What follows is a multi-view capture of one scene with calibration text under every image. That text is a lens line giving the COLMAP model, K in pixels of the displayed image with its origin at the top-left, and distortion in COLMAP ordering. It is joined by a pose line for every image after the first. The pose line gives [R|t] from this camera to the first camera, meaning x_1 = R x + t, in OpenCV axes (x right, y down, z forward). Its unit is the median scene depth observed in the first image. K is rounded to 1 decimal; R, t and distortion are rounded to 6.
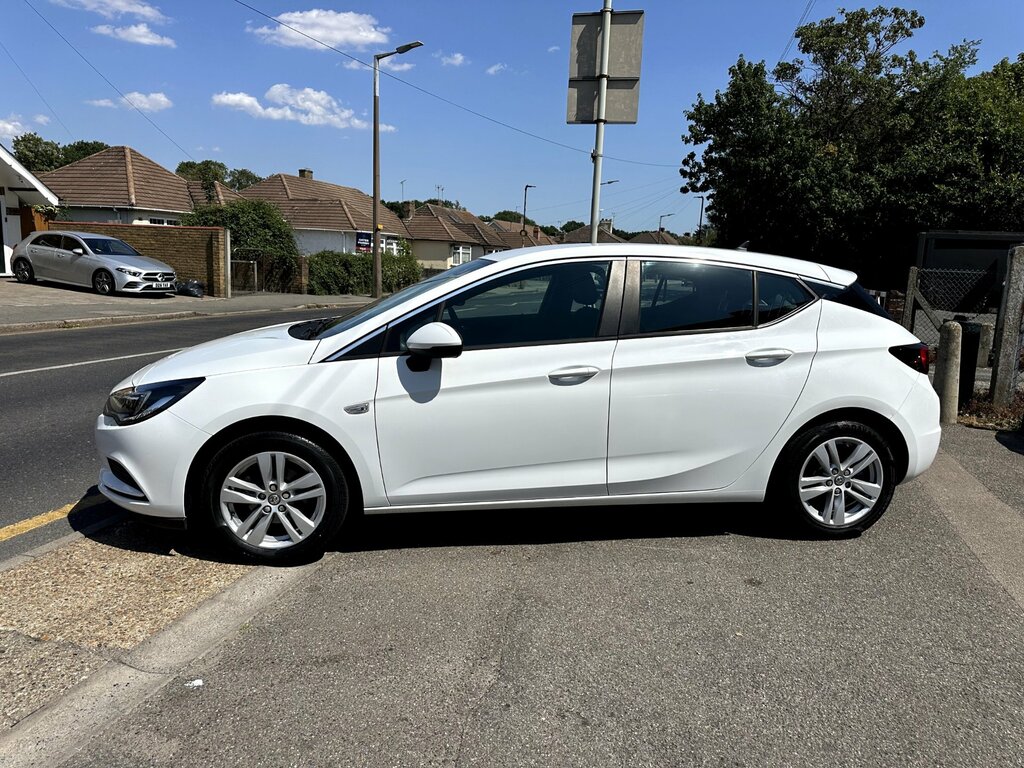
lens RADIAL K [[747.6, 0, 519.3], [0, 747.6, 389.9], [0, 0, 1]] dist [0.005552, -0.009327]
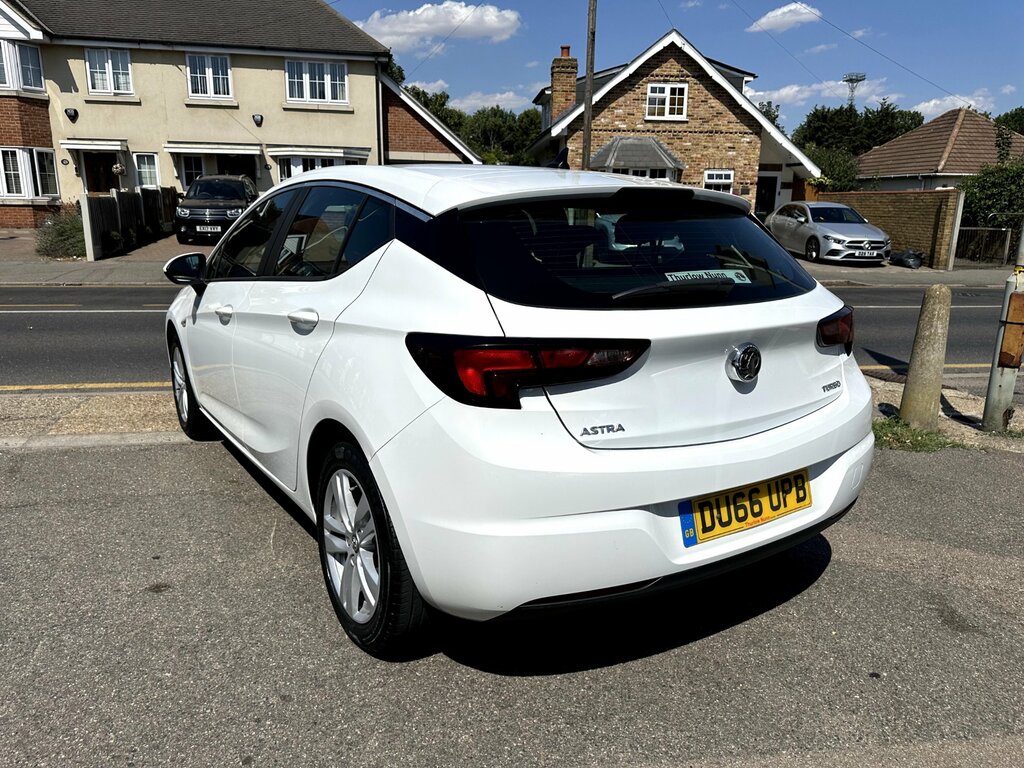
lens RADIAL K [[747.6, 0, 510.8], [0, 747.6, 386.9], [0, 0, 1]] dist [0.005552, -0.009327]
pose [[0.406331, 0.178858, -0.896049, 0.230919], [-0.154873, 0.979947, 0.125375, -0.022448], [0.900505, 0.087830, 0.425883, 0.198106]]
